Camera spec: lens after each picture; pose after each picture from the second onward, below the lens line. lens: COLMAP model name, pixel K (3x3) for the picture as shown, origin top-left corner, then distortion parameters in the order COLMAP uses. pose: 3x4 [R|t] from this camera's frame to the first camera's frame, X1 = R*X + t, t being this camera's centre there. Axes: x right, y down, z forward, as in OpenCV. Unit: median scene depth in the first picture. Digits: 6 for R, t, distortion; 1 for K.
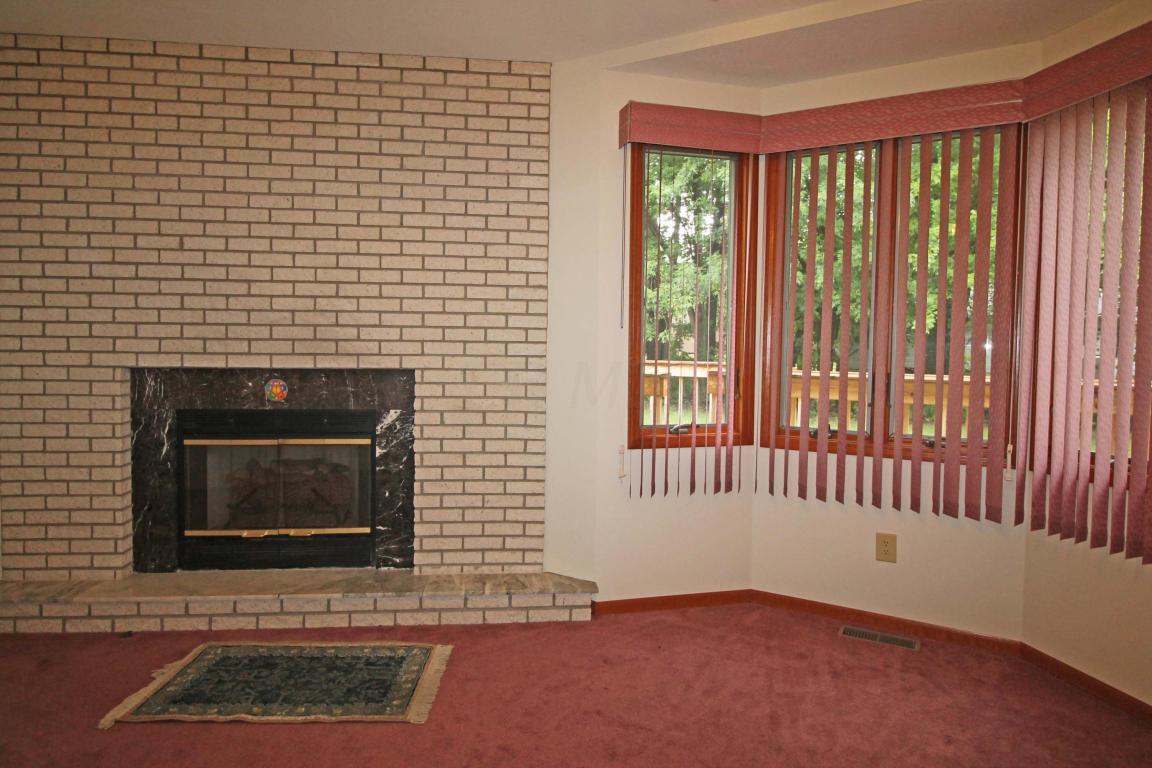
lens RADIAL K [[689.1, 0, 574.2], [0, 689.1, 370.4], [0, 0, 1]] dist [0.006395, -0.011123]
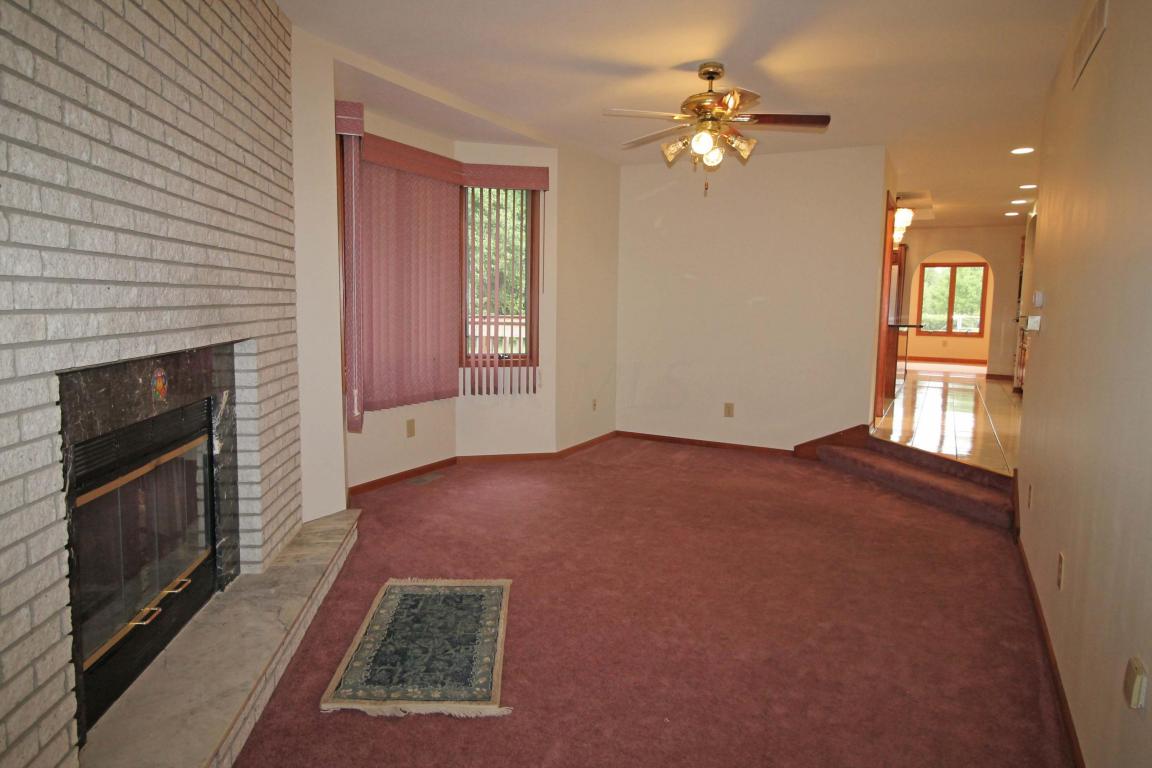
lens RADIAL K [[689.1, 0, 574.2], [0, 689.1, 370.4], [0, 0, 1]] dist [0.006395, -0.011123]
pose [[-0.032678, -0.113696, 0.992978, -1.118038], [0.016654, 0.993309, 0.114282, -0.054091], [-0.999327, 0.020271, -0.030566, 0.642627]]
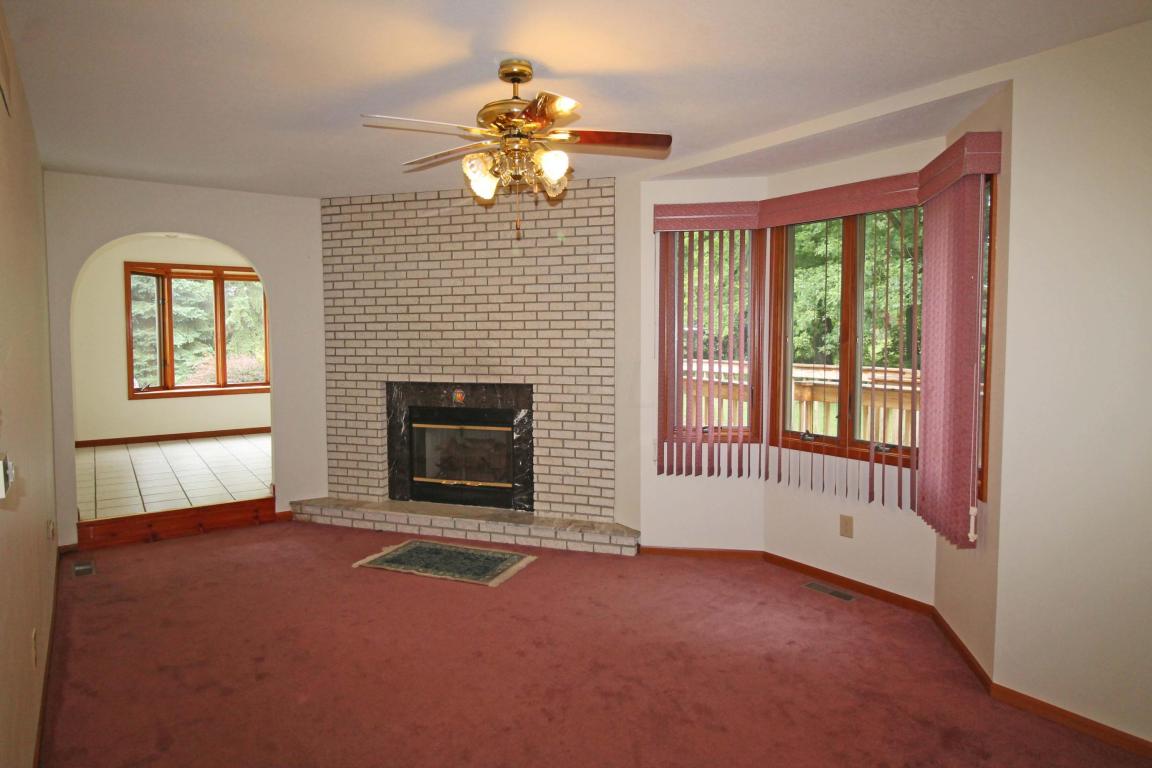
lens RADIAL K [[689.1, 0, 574.2], [0, 689.1, 370.4], [0, 0, 1]] dist [0.006395, -0.011123]
pose [[0.911994, 0.005239, -0.410171, 0.501128], [0.001800, 0.999858, 0.016773, -0.059823], [0.410200, -0.016035, 0.911854, -0.388167]]
